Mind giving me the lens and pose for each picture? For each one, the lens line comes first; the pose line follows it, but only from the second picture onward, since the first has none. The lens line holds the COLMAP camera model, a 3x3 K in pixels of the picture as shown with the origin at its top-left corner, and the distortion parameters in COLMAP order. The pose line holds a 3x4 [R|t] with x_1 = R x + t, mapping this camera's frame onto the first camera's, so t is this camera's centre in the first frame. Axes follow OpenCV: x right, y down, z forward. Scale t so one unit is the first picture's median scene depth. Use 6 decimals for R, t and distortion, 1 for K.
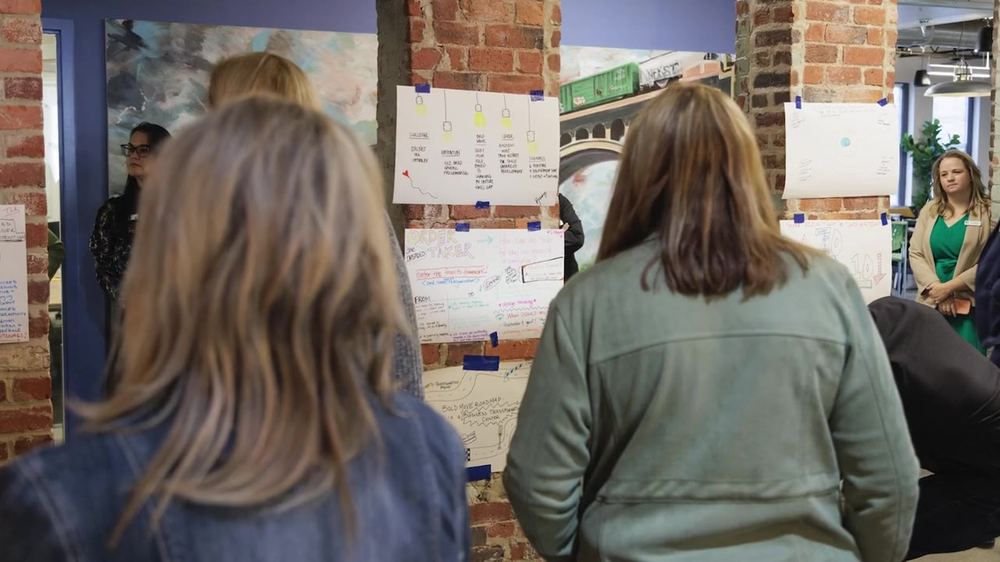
lens RADIAL K [[1115.4, 0, 500.2], [0, 1115.4, 279.9], [0, 0, 1]] dist [-0.002356, 0.000000]
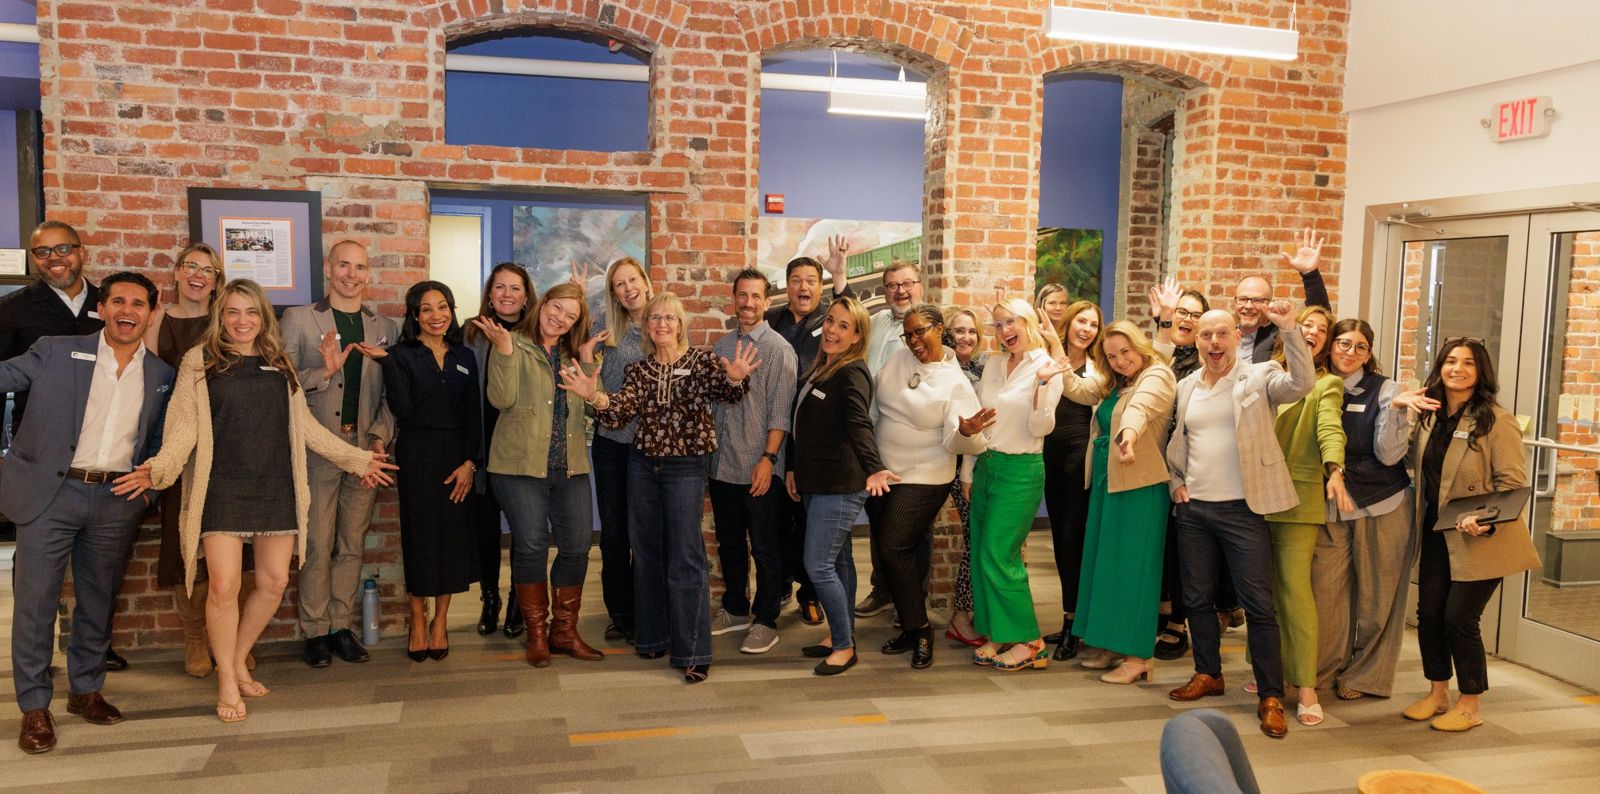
lens RADIAL K [[1204.7, 0, 798.5], [0, 1204.7, 400.4], [0, 0, 1]] dist [-0.000125, -0.000062]
pose [[0.975141, 0.033610, -0.219023, 0.410377], [-0.041303, 0.998677, -0.030640, 0.053738], [0.217703, 0.038925, 0.975239, -0.484927]]
